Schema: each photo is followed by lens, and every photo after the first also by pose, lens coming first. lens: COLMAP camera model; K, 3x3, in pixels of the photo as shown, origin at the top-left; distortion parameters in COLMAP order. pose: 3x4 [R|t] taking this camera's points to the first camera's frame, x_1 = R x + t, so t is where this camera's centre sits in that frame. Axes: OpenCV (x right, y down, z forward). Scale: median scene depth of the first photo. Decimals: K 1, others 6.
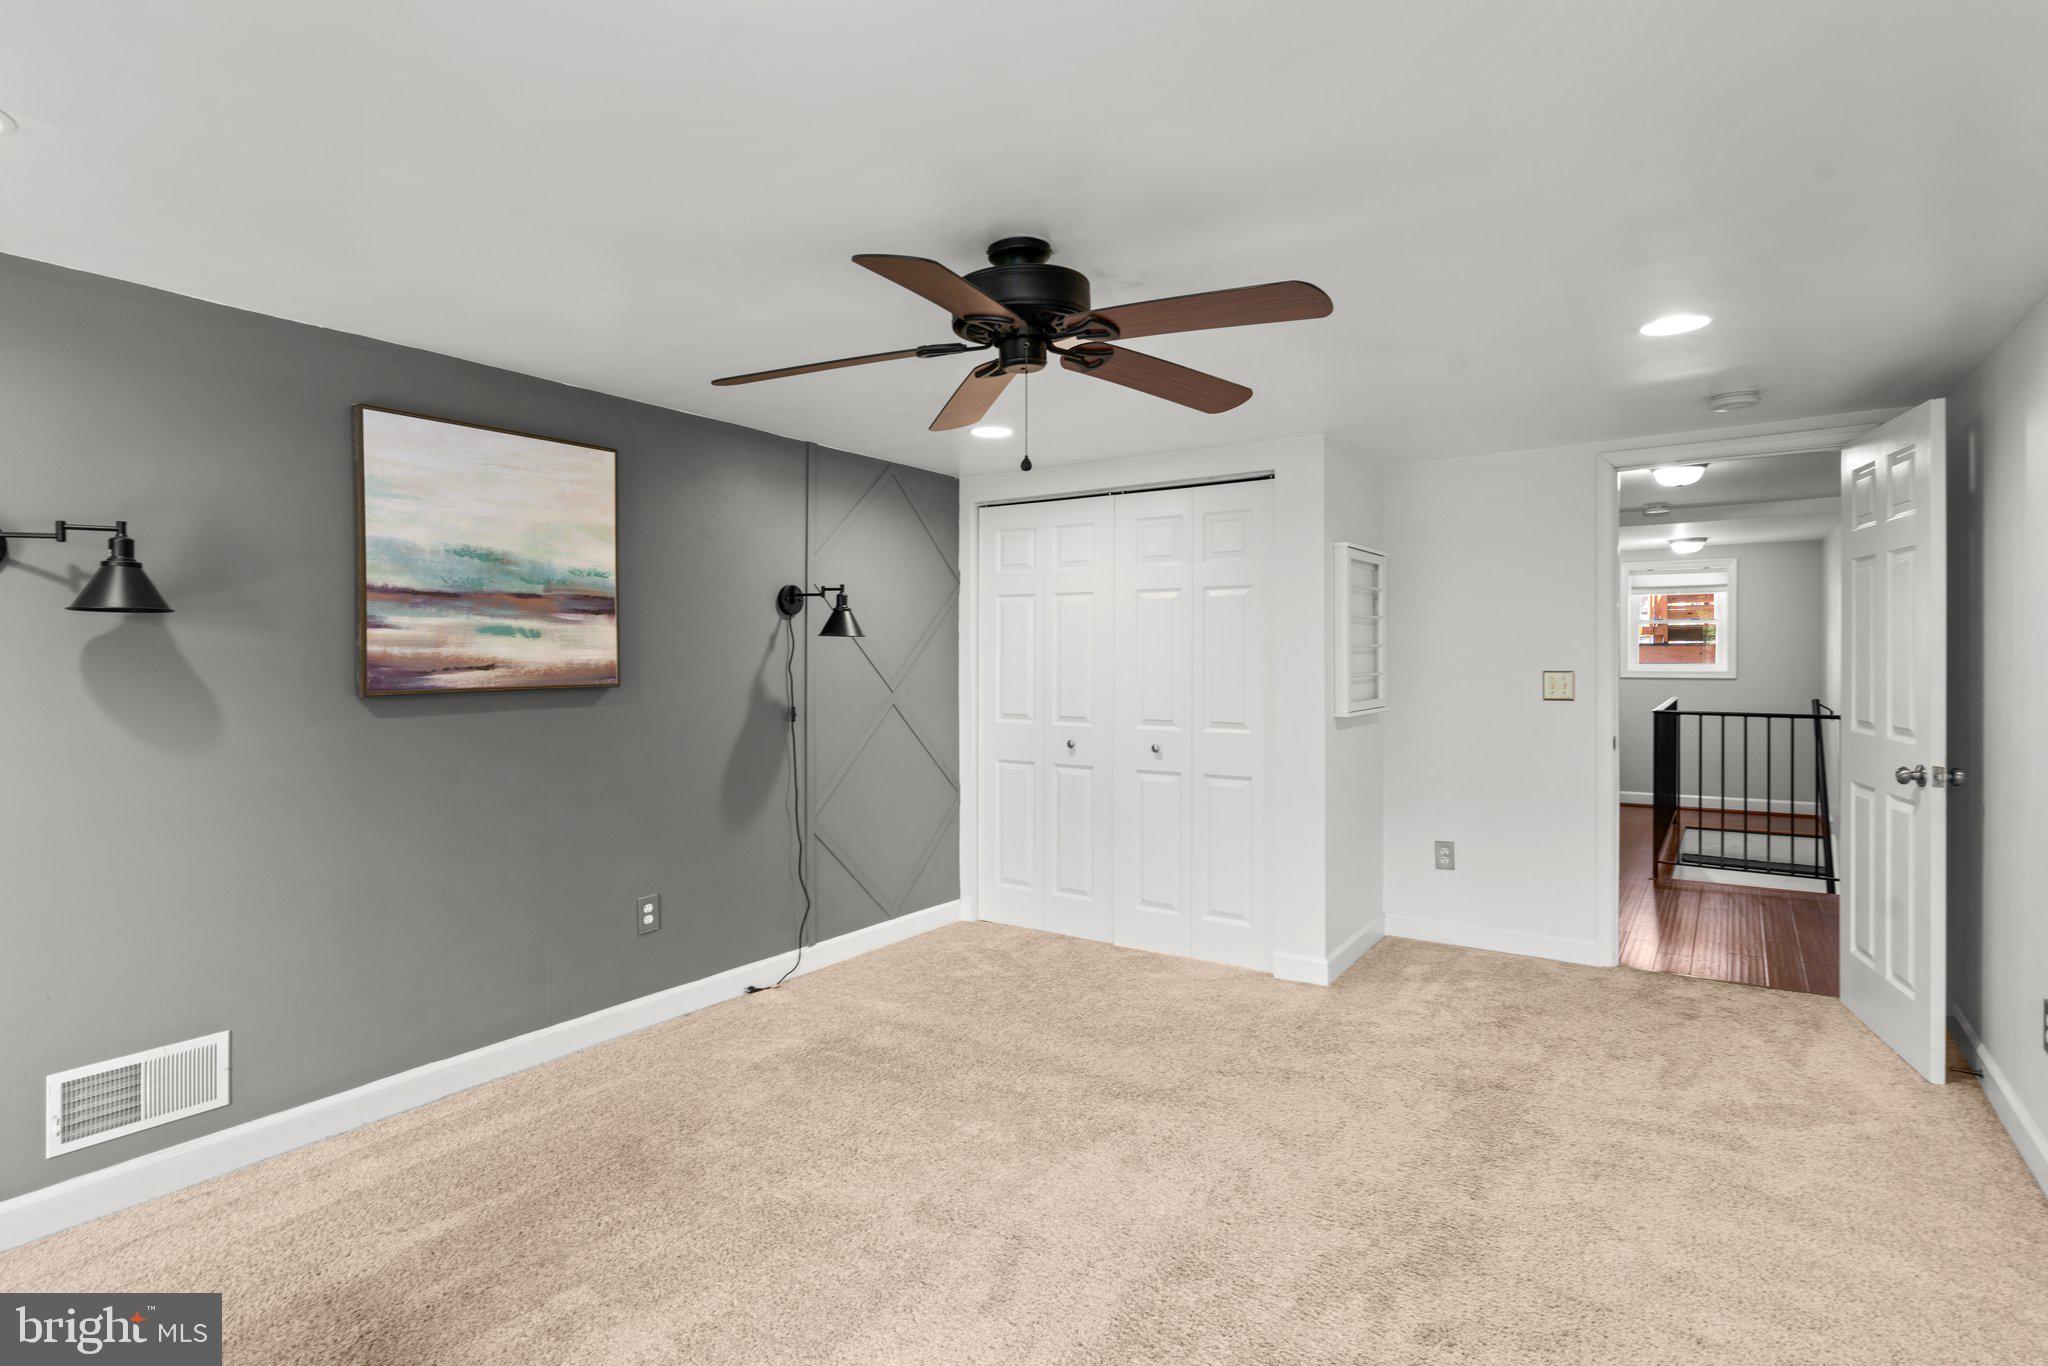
lens RADIAL K [[1045.8, 0, 1021.1], [0, 1045.8, 672.2], [0, 0, 1]] dist [0.015463, 0.001547]
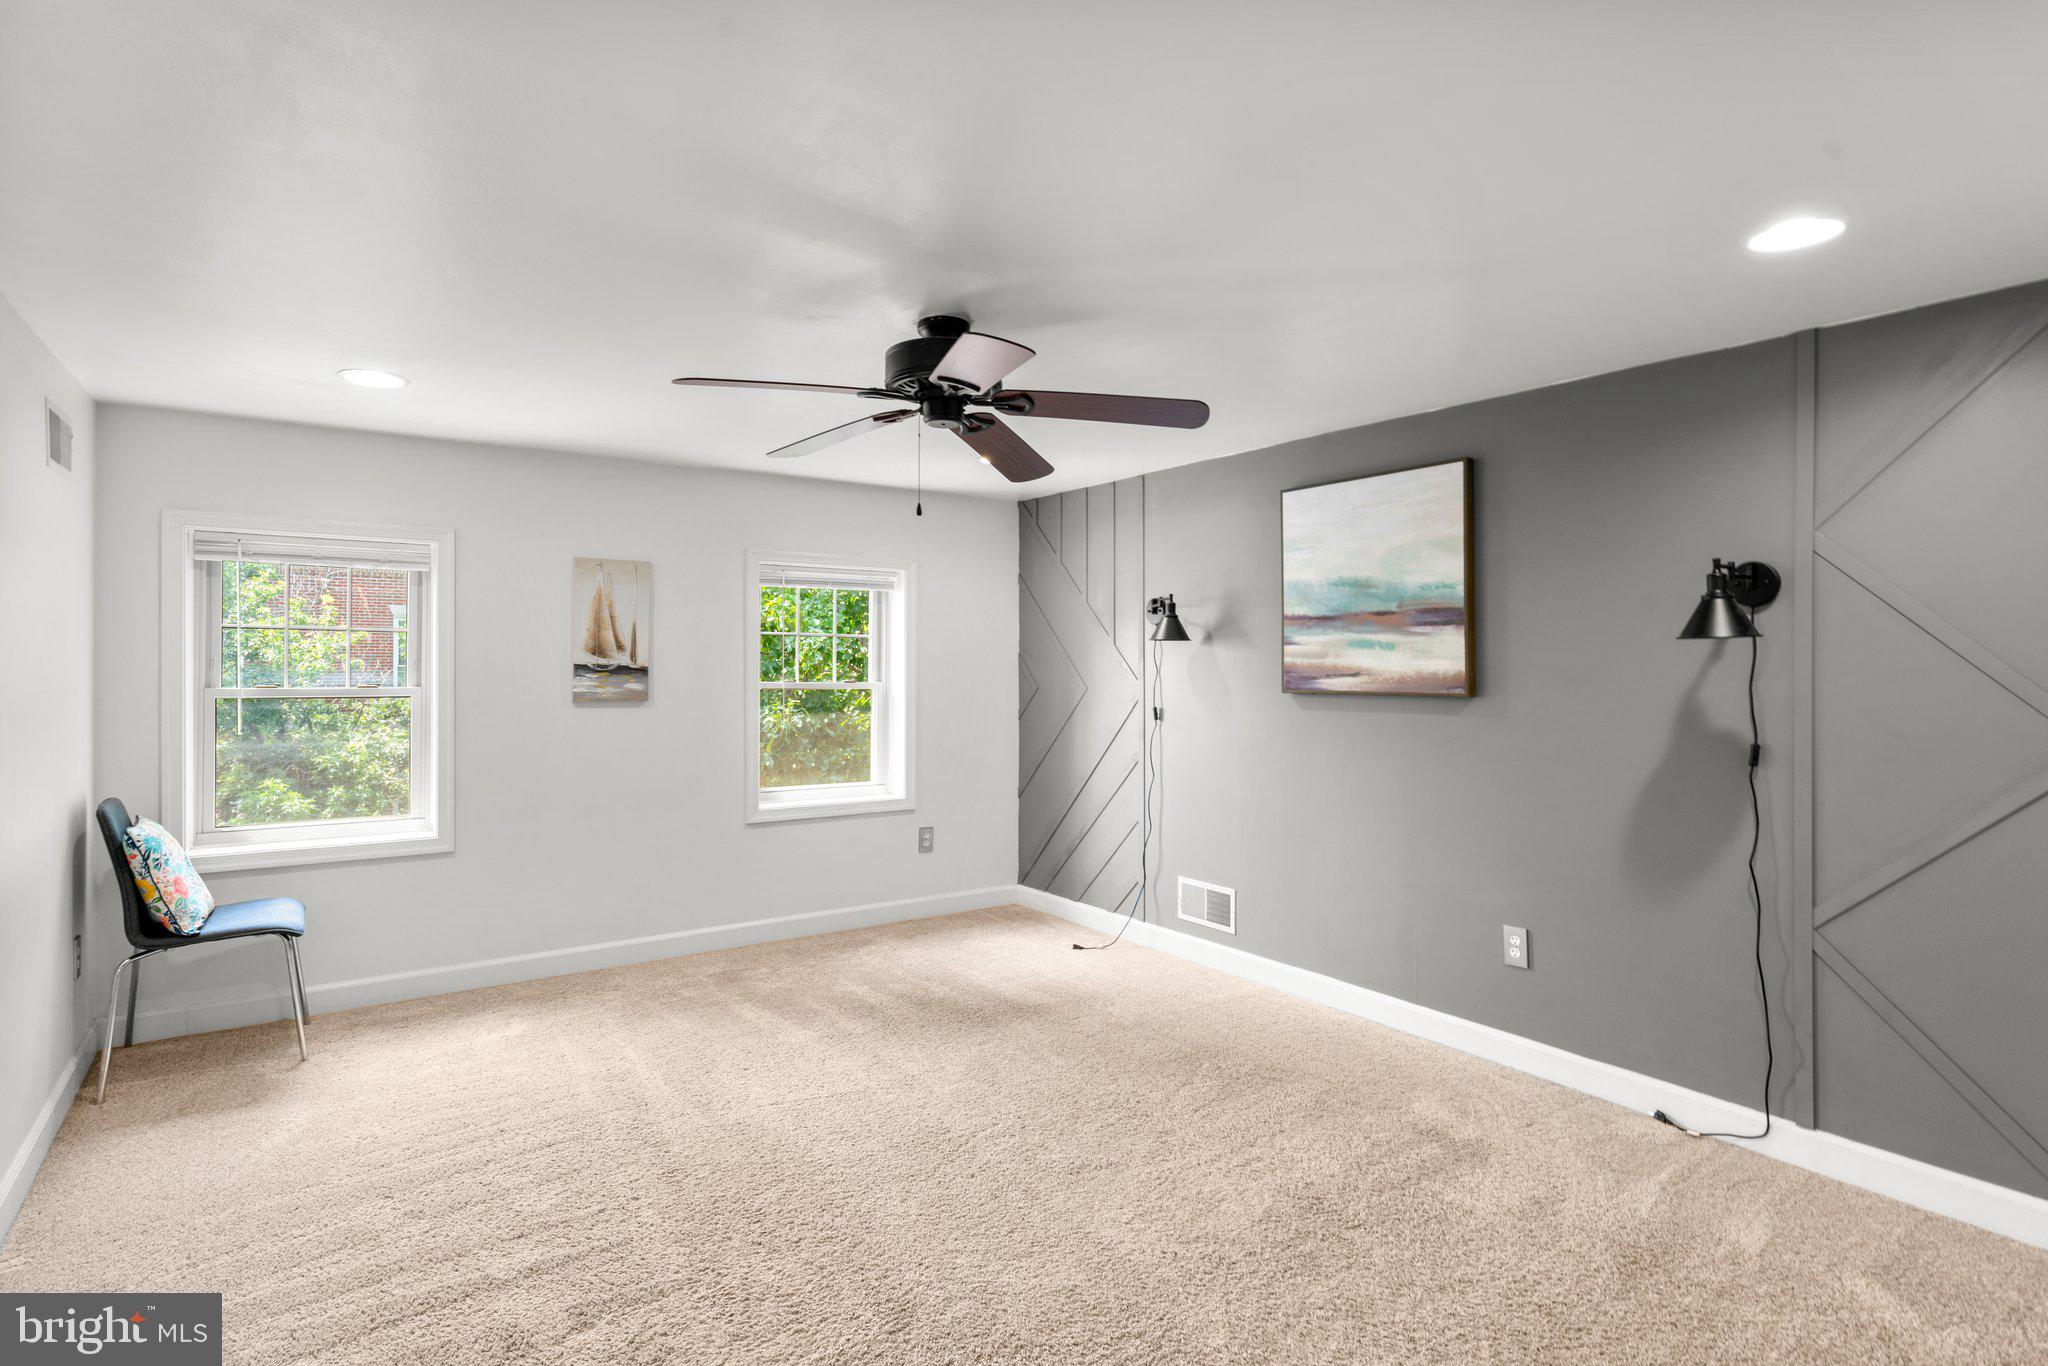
lens RADIAL K [[1045.8, 0, 1020.5], [0, 1045.8, 667.9], [0, 0, 1]] dist [0.015463, 0.001547]
pose [[-0.349901, 0.007494, -0.936757, 0.757943], [-0.015382, 0.999787, 0.013744, -0.022882], [0.936660, 0.019218, -0.349711, 1.048607]]
